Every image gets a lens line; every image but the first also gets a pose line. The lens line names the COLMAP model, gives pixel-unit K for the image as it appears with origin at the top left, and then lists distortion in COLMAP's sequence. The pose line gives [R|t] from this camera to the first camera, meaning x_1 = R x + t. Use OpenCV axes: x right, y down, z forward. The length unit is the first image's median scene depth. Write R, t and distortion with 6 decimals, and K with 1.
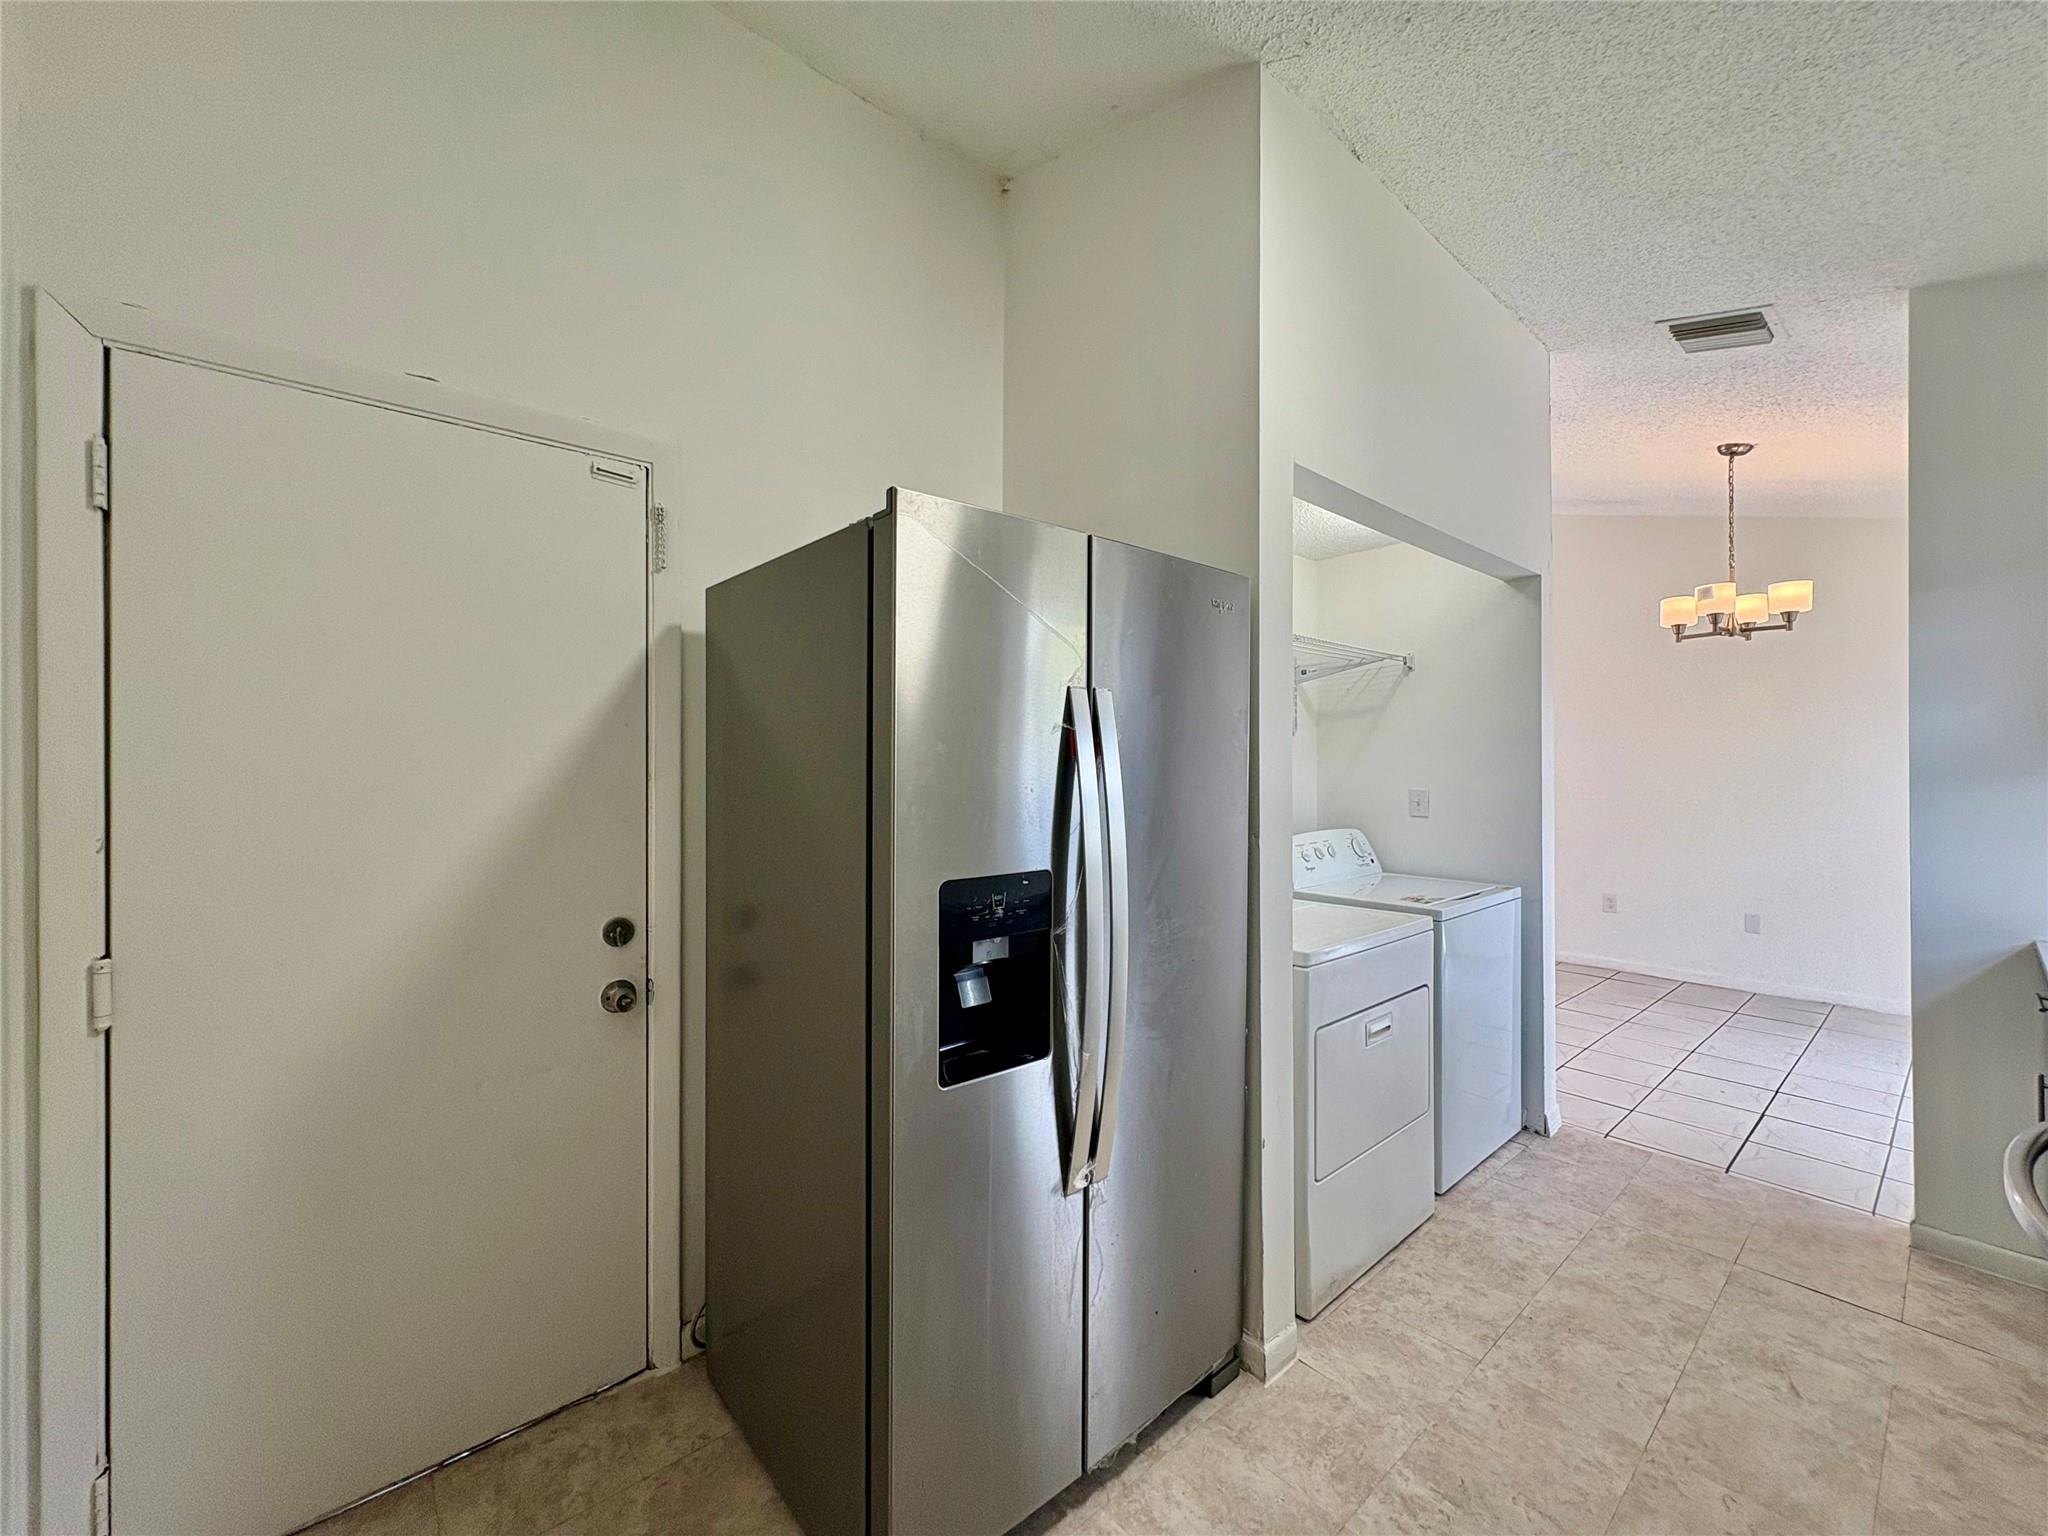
lens RADIAL K [[816.0, 0, 1024.0], [0, 816.0, 768.0], [0, 0, 1]] dist [0.001932, 0.000123]
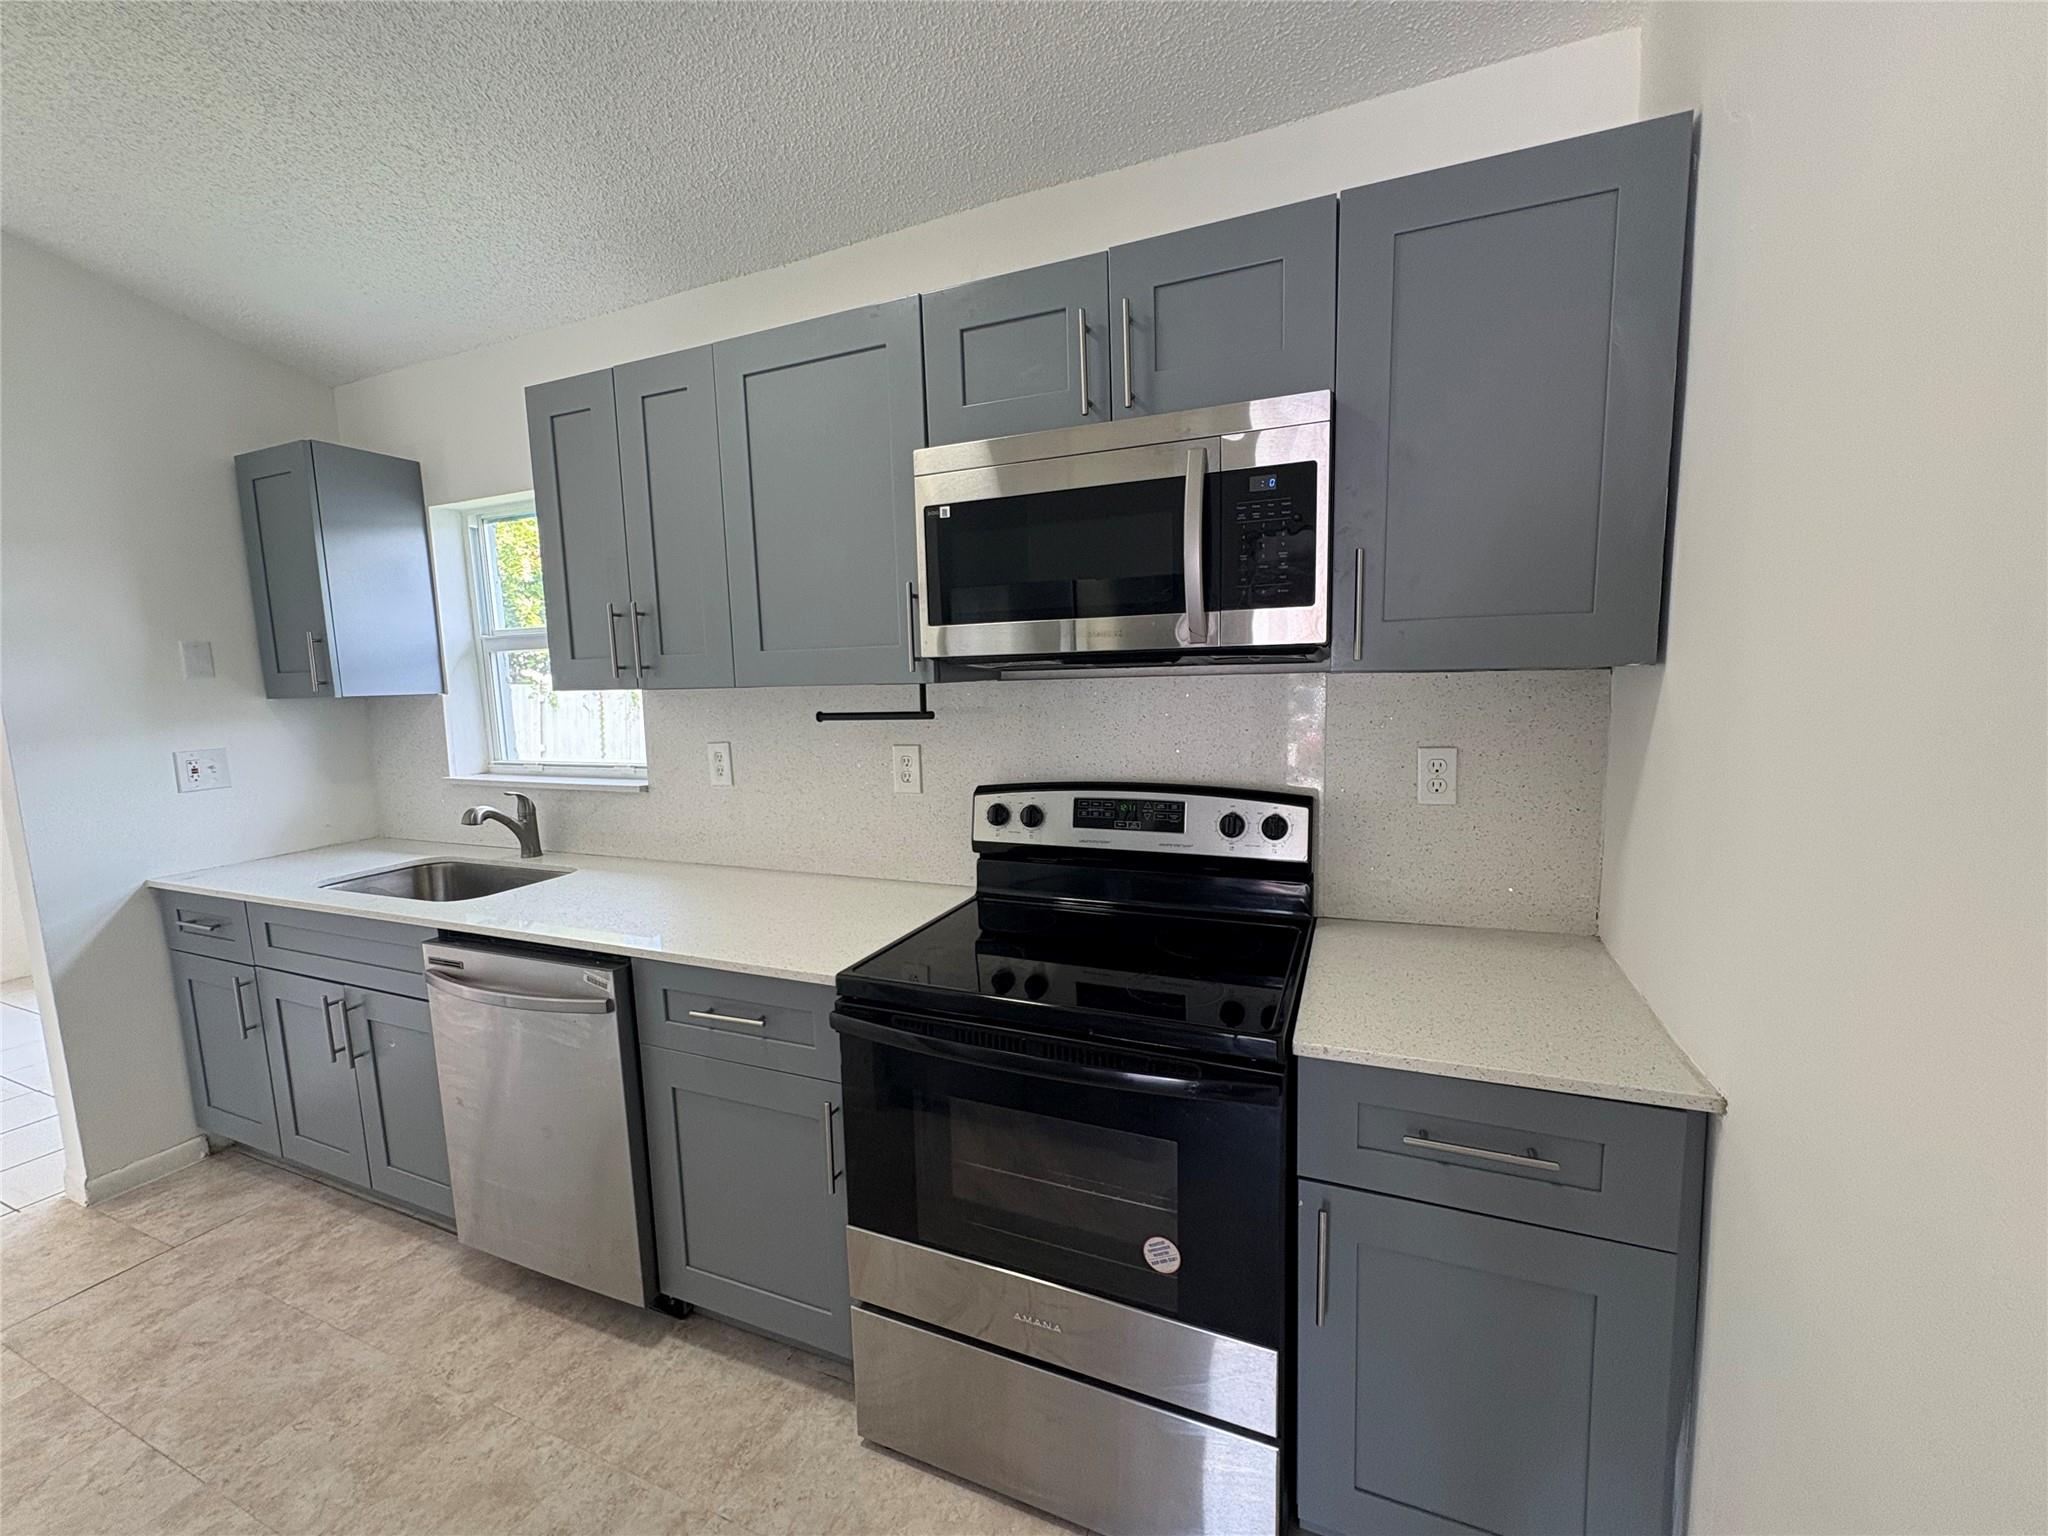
lens RADIAL K [[816.0, 0, 1024.0], [0, 816.0, 768.0], [0, 0, 1]] dist [0.001932, 0.000123]
pose [[-0.441849, -0.091402, 0.892421, -0.364163], [0.028354, 0.992876, 0.115729, -0.048281], [-0.896641, 0.076439, -0.436109, 0.466579]]
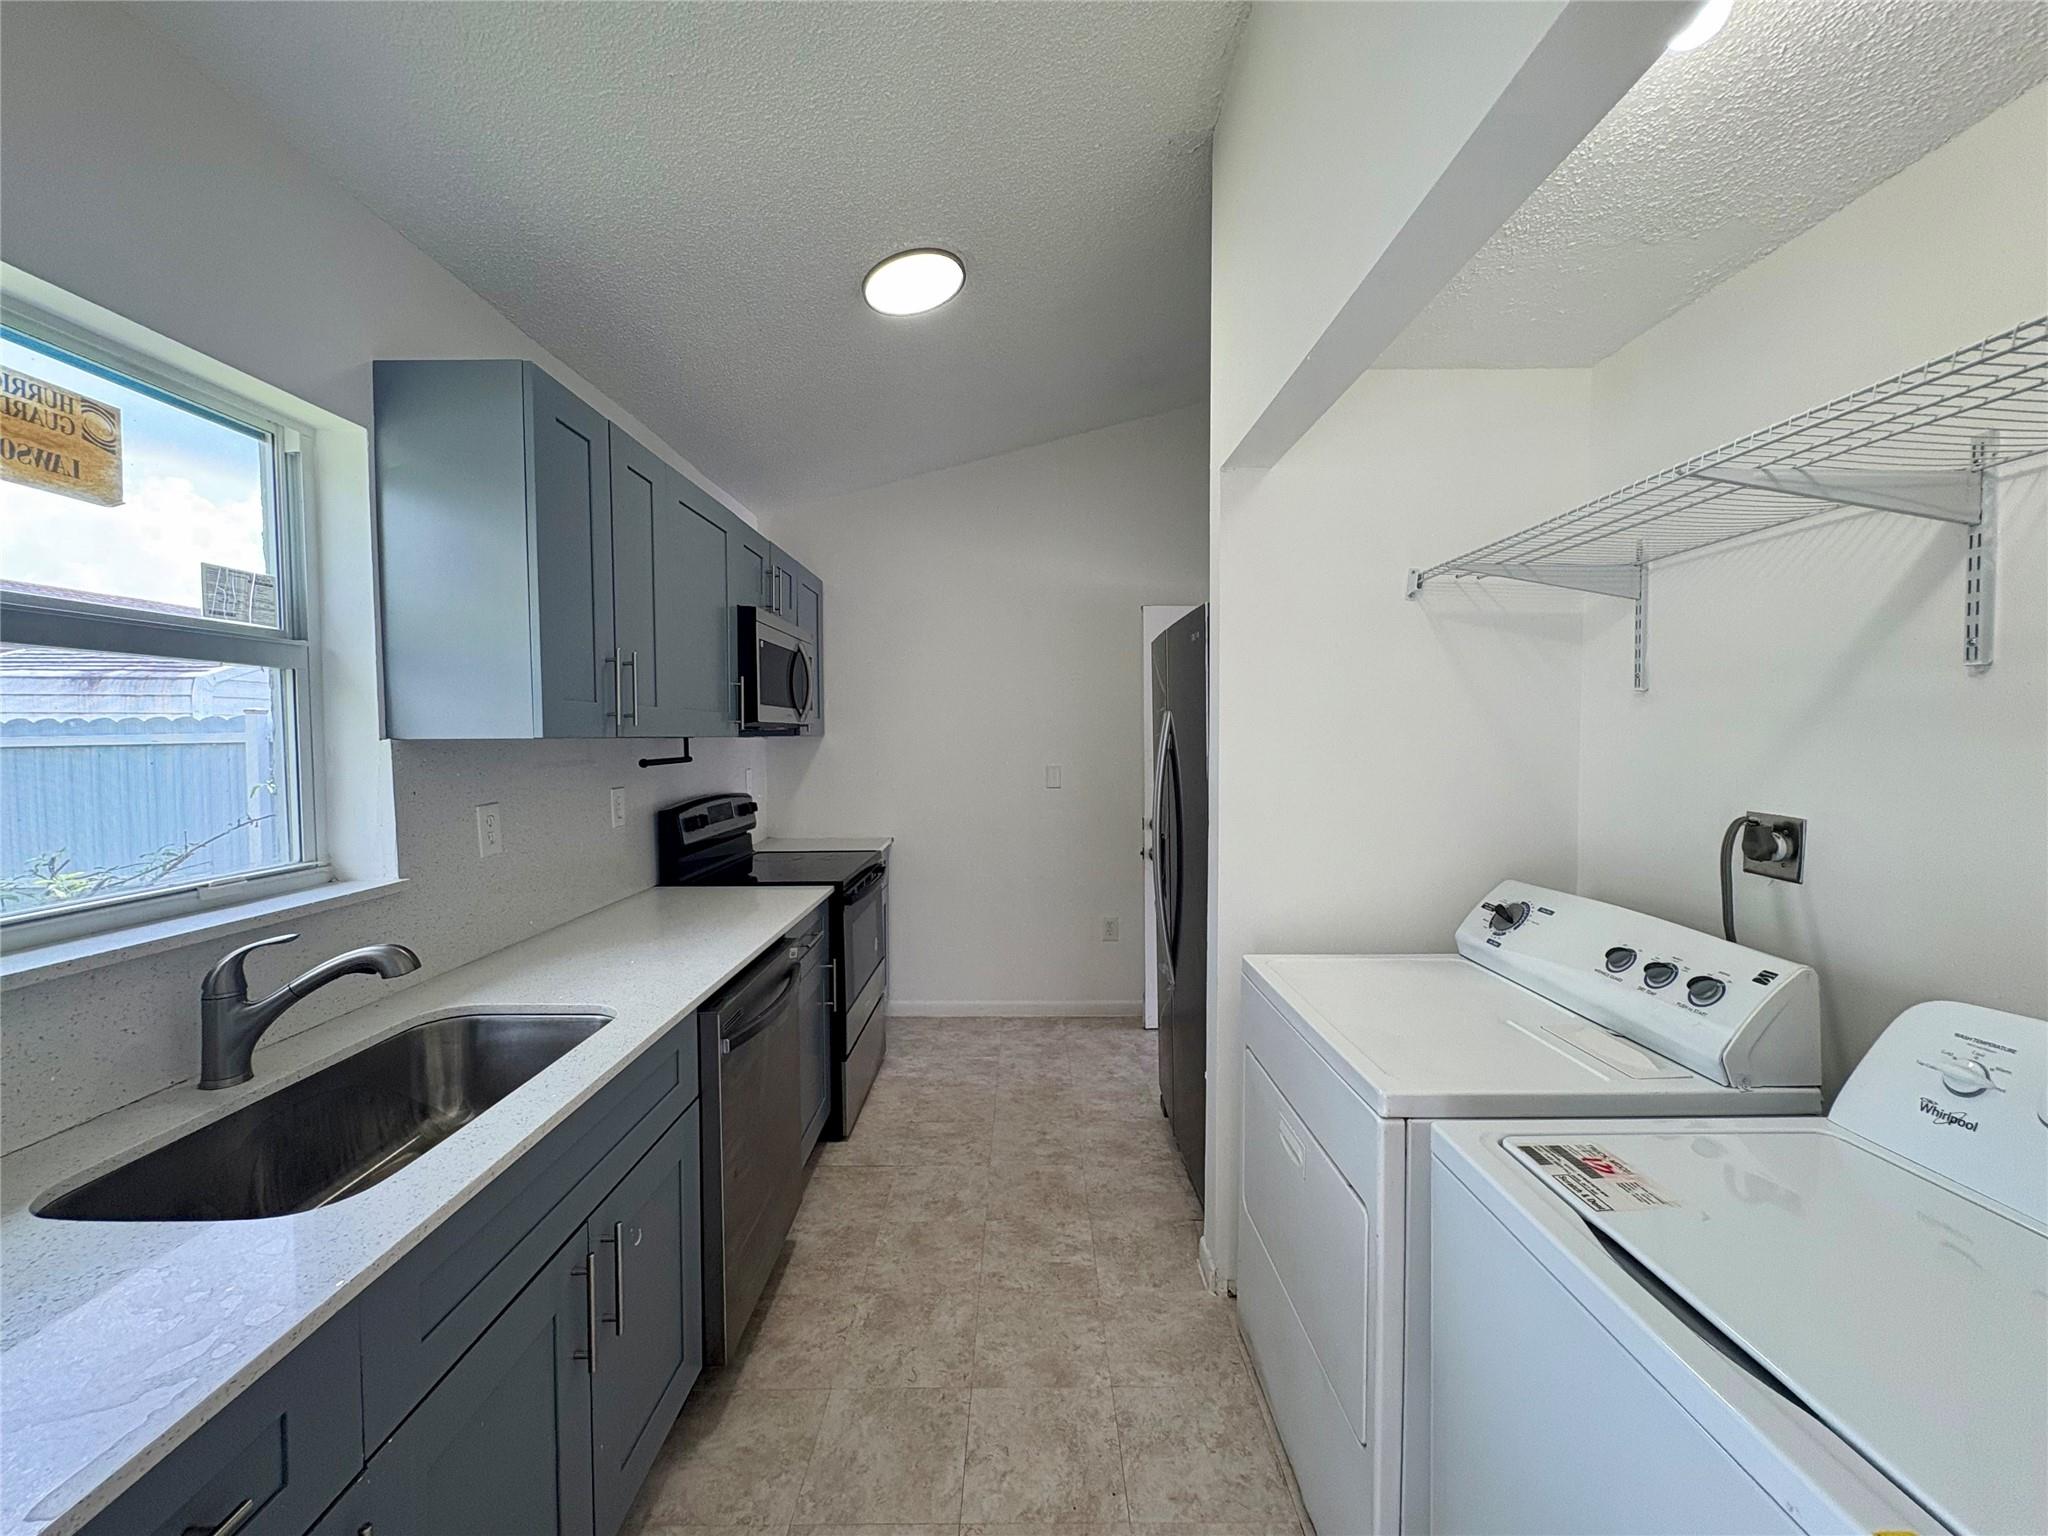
lens RADIAL K [[816.0, 0, 1024.0], [0, 816.0, 768.0], [0, 0, 1]] dist [0.001932, 0.000123]
pose [[-0.652858, 0.037280, -0.756563, 1.375239], [0.008500, 0.999086, 0.041896, -0.040928], [0.757433, 0.020921, -0.652578, 1.592281]]
